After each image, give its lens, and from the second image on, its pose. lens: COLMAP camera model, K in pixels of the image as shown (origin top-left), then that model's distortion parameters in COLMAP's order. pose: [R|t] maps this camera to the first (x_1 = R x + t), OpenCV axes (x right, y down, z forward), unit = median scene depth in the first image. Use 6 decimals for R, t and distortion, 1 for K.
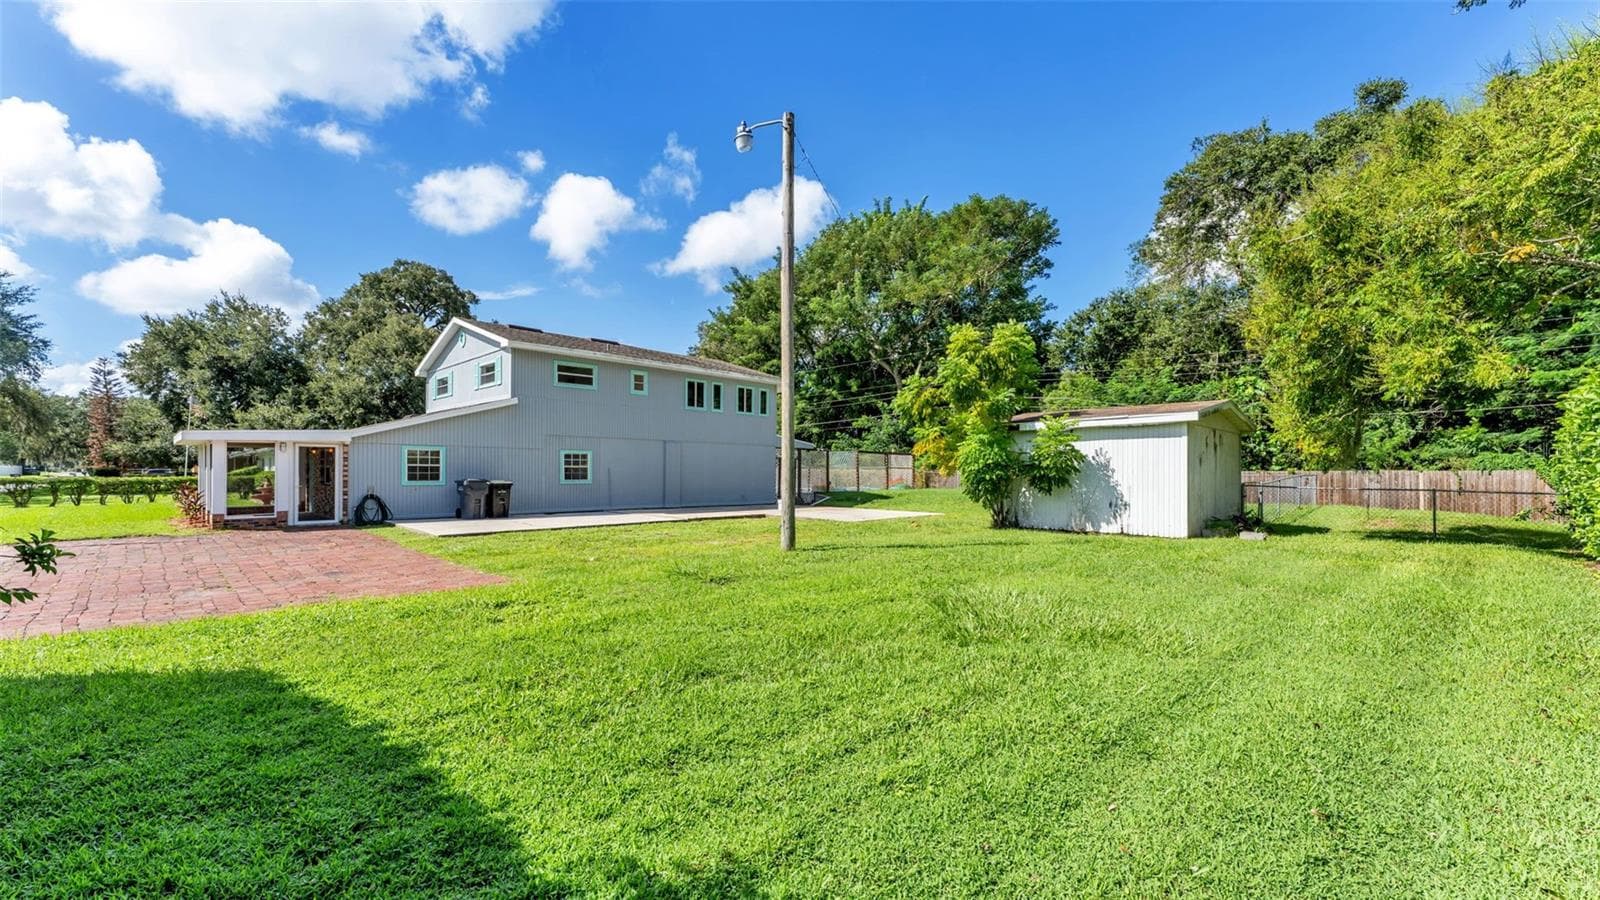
lens RADIAL K [[659.7, 0, 800.0], [0, 659.7, 450.0], [0, 0, 1]] dist [-0.000962, -0.000140]
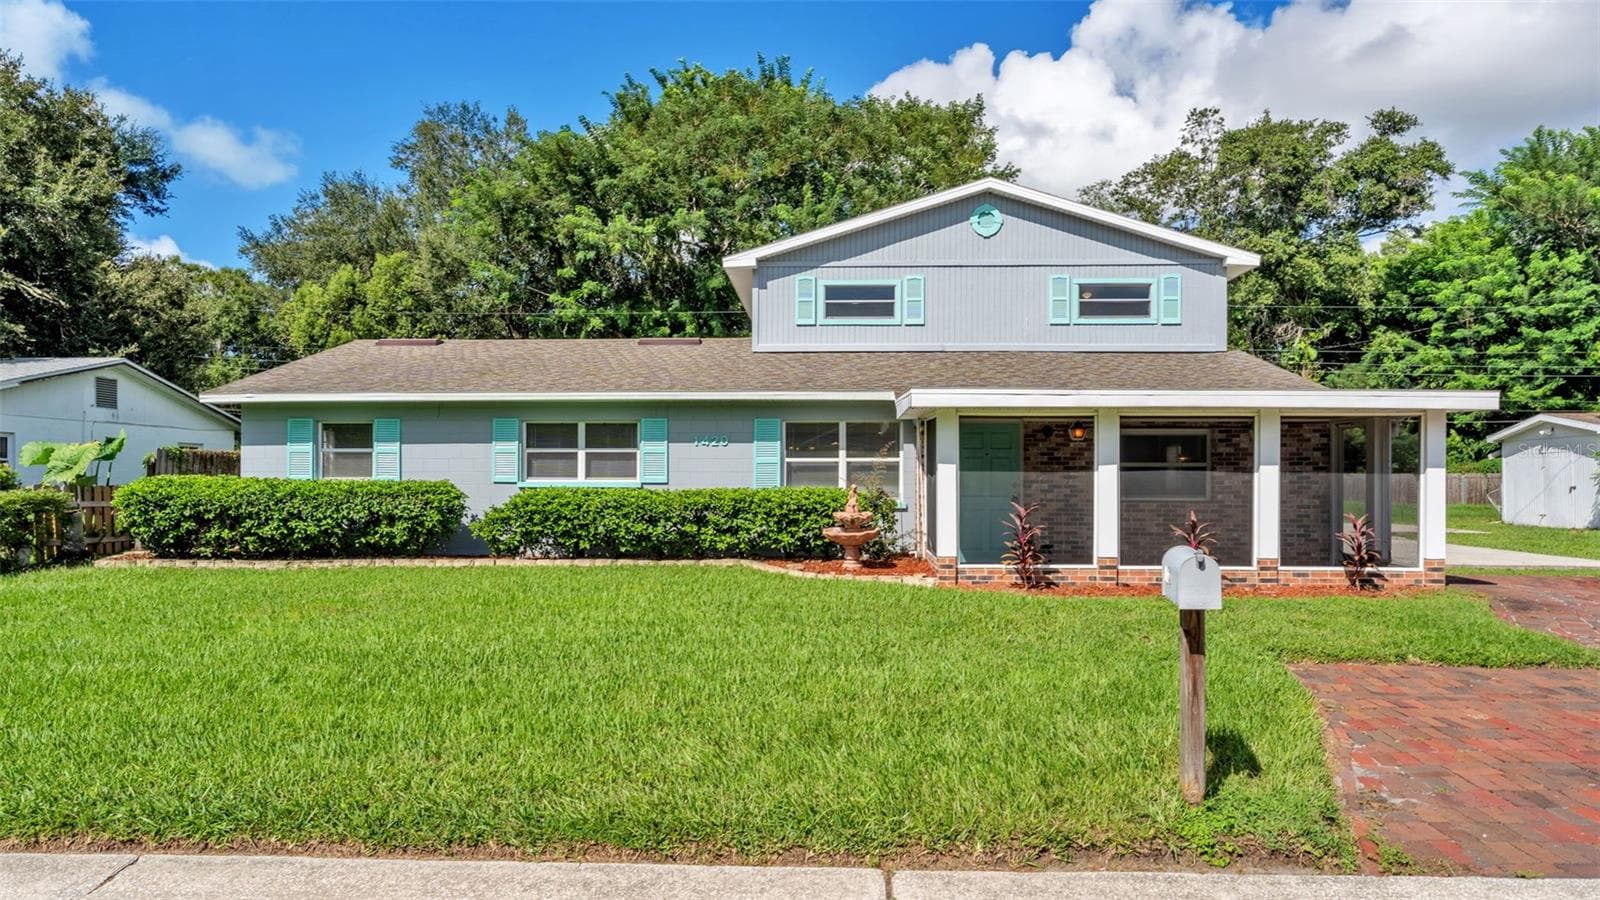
lens RADIAL K [[1029.3, 0, 801.2], [0, 1029.3, 478.0], [0, 0, 1]] dist [0.006163, -0.045767]
pose [[0.744397, -0.000733, 0.667737, -1.236258], [-0.021083, 0.999475, 0.024601, 0.018639], [-0.667404, -0.032391, 0.743991, 0.521318]]
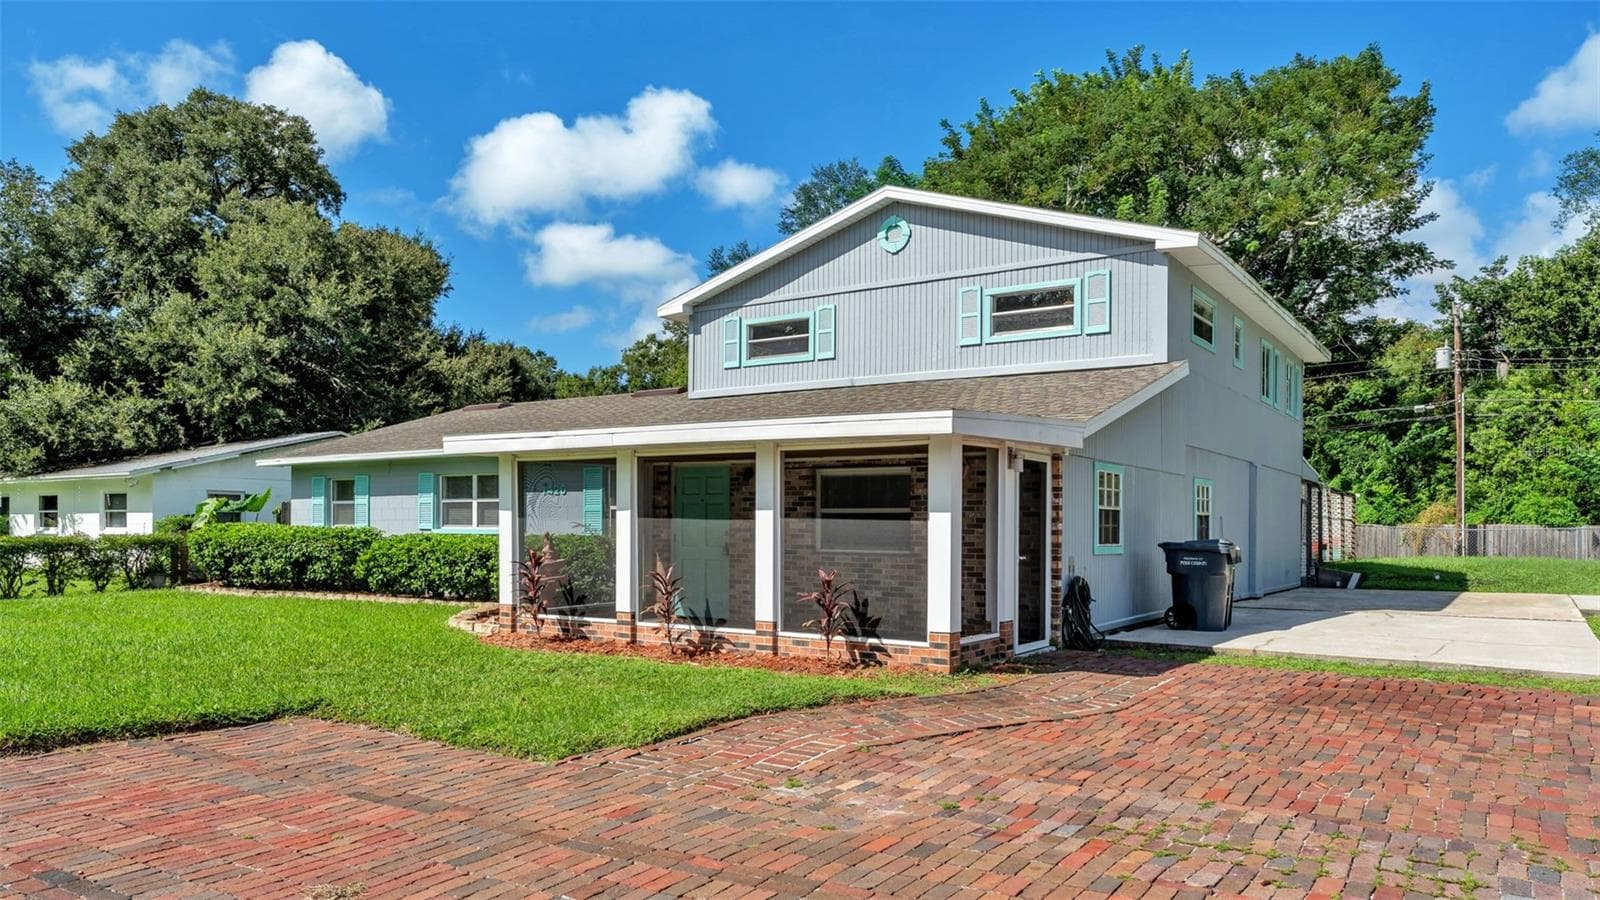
lens RADIAL K [[1095.9, 0, 806.2], [0, 1095.9, 509.1], [0, 0, 1]] dist [0.003129, -0.000538]
pose [[0.982474, 0.005196, 0.186328, -0.758217], [-0.007993, 0.999866, 0.014260, 0.012847], [-0.186229, -0.015499, 0.982384, 0.279407]]
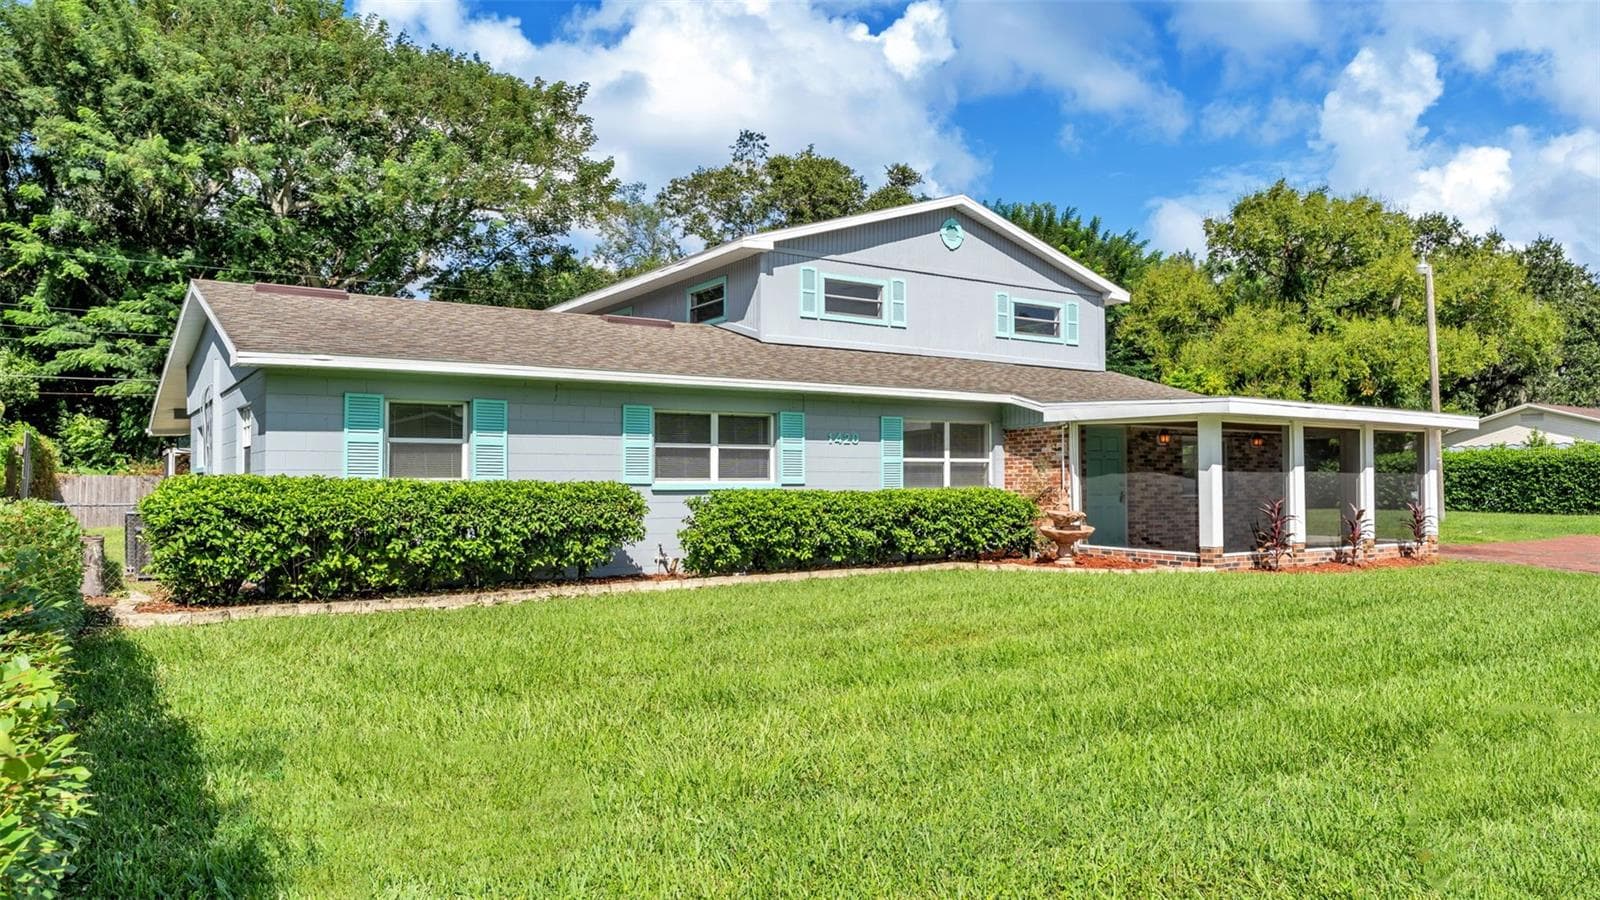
lens RADIAL K [[1081.9, 0, 800.0], [0, 1081.9, 450.0], [0, 0, 1]] dist [0.000390, -0.001233]
pose [[0.207280, 0.026447, 0.977924, -1.501402], [-0.029084, 0.999359, -0.020862, 0.035180], [-0.977849, -0.024117, 0.207917, 0.994521]]
